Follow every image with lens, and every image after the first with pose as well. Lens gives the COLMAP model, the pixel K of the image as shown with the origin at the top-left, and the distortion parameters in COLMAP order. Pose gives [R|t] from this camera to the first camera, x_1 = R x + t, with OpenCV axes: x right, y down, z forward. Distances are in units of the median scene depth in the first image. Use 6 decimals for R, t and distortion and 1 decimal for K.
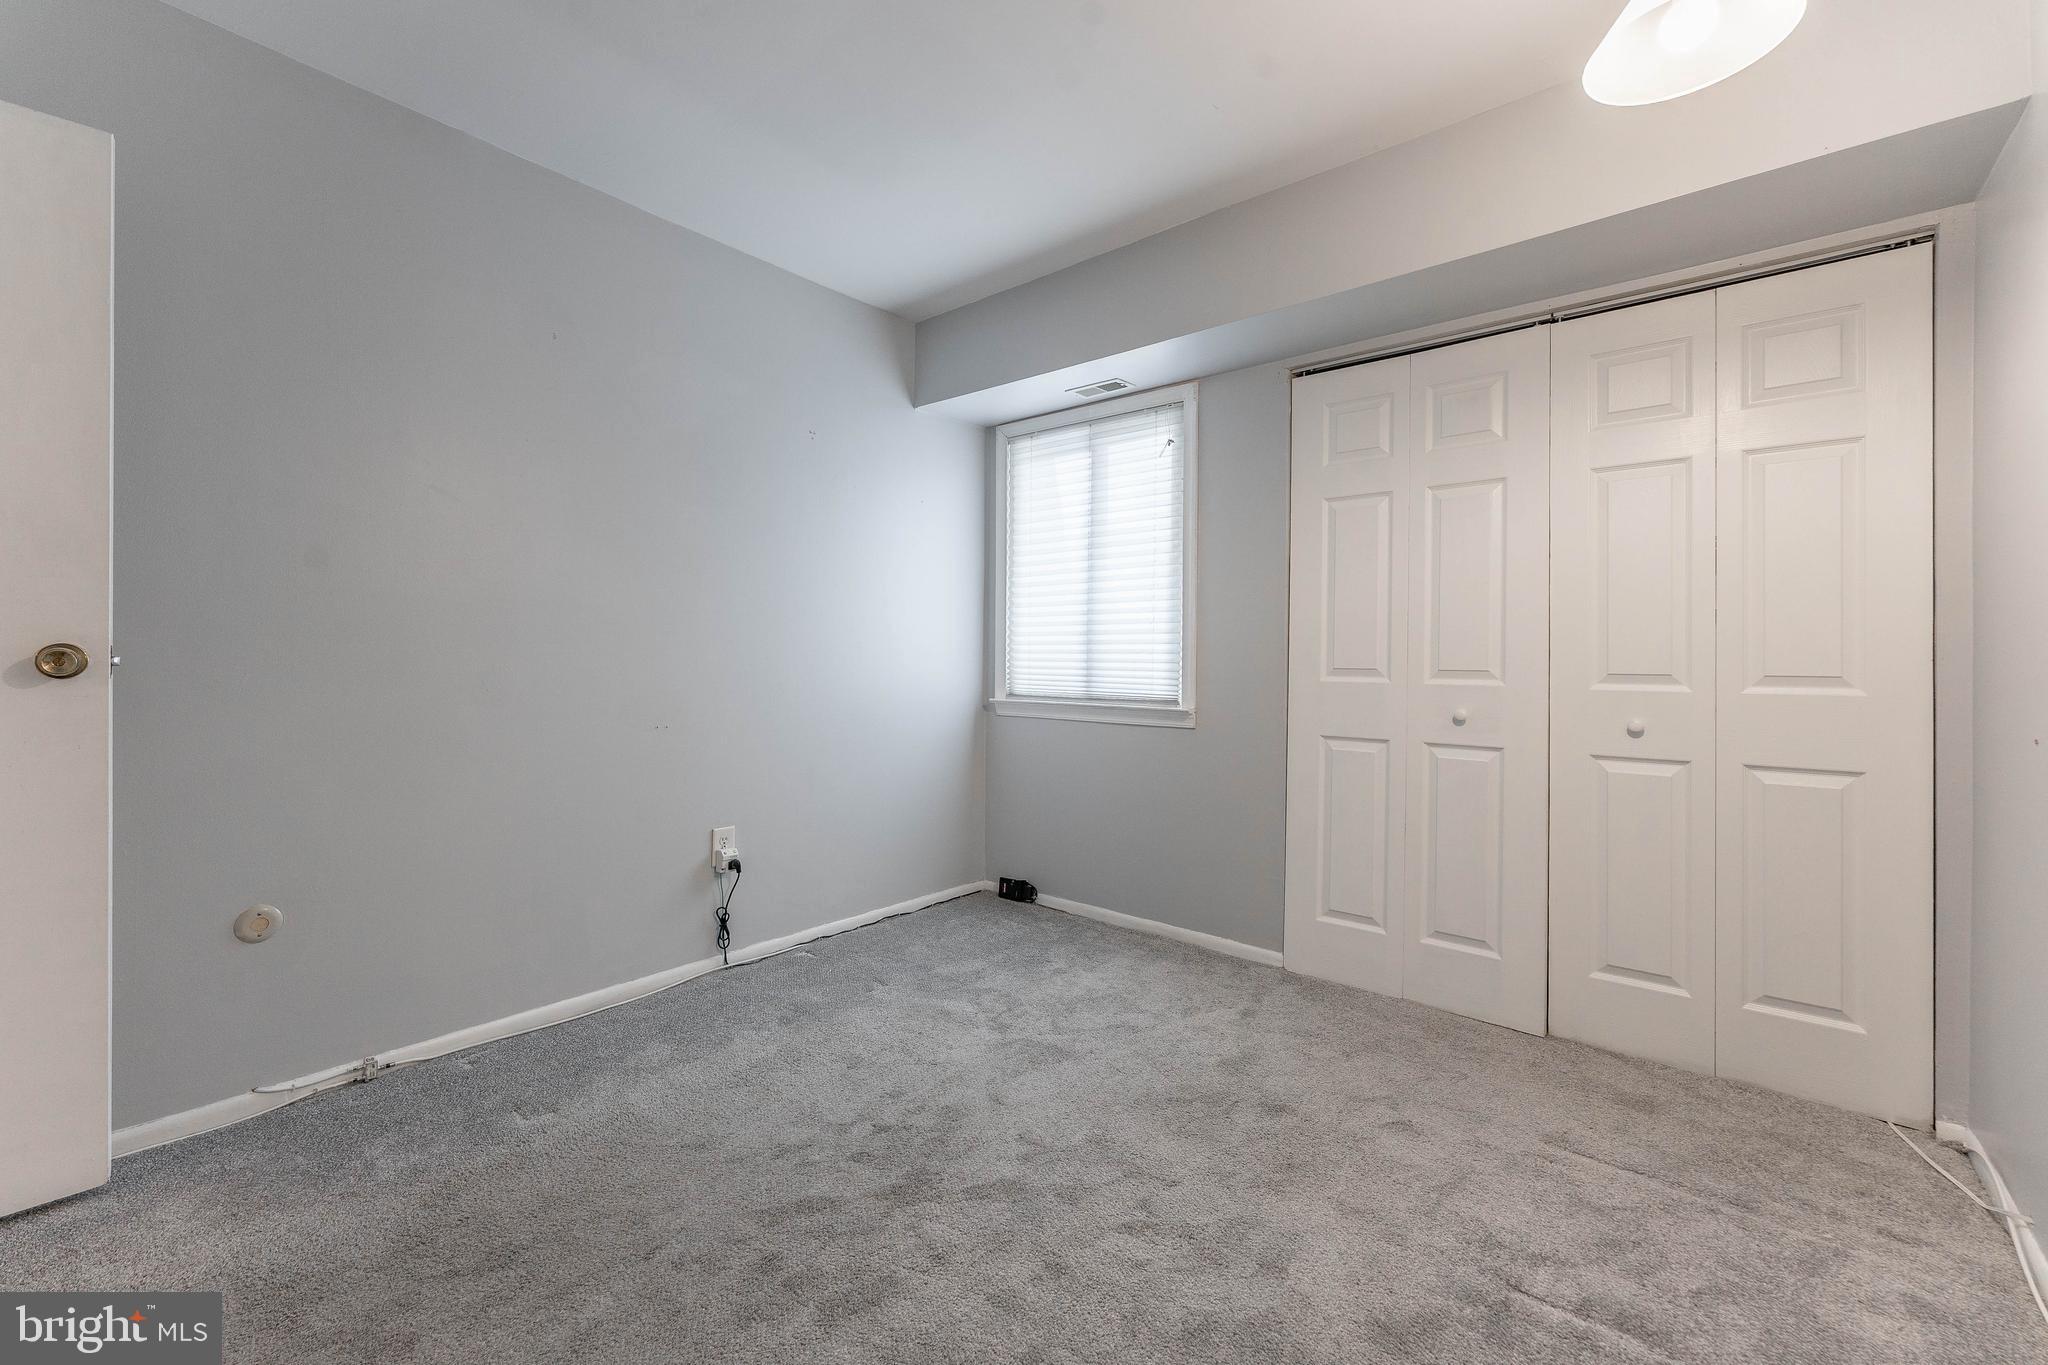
lens RADIAL K [[848.3, 0, 1017.9], [0, 848.3, 655.1], [0, 0, 1]] dist [0.000116, -0.000059]
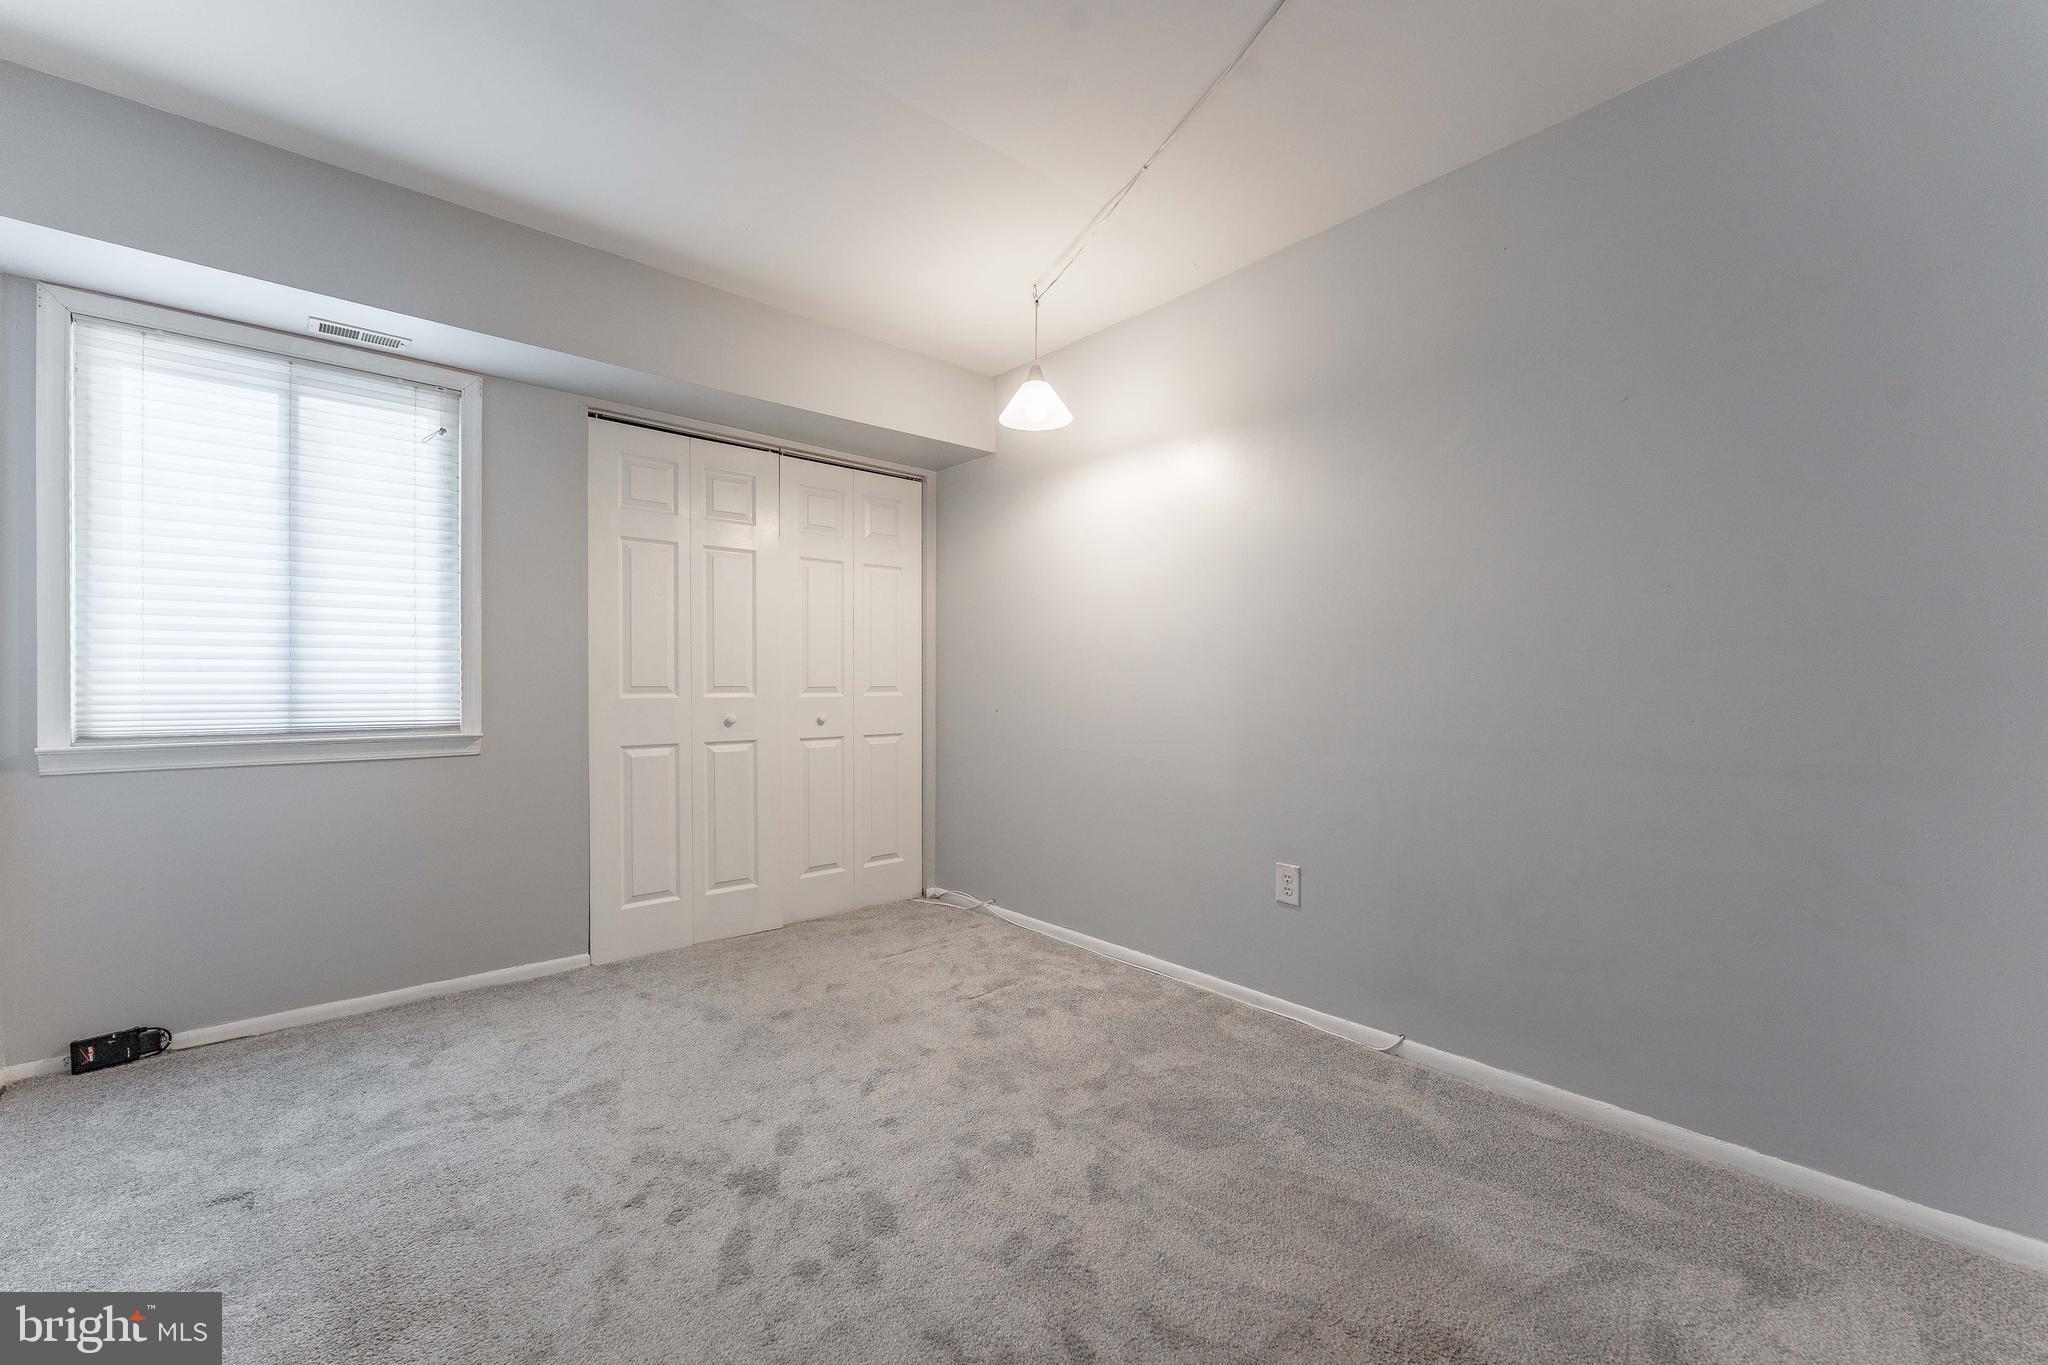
lens RADIAL K [[836.6, 0, 1026.7], [0, 836.6, 678.6], [0, 0, 1]] dist [0.000684, -0.000229]
pose [[0.115367, -0.005256, 0.993309, -0.735026], [-0.005783, 0.999965, 0.005963, -0.005004], [-0.993306, -0.006433, 0.115333, 0.359999]]
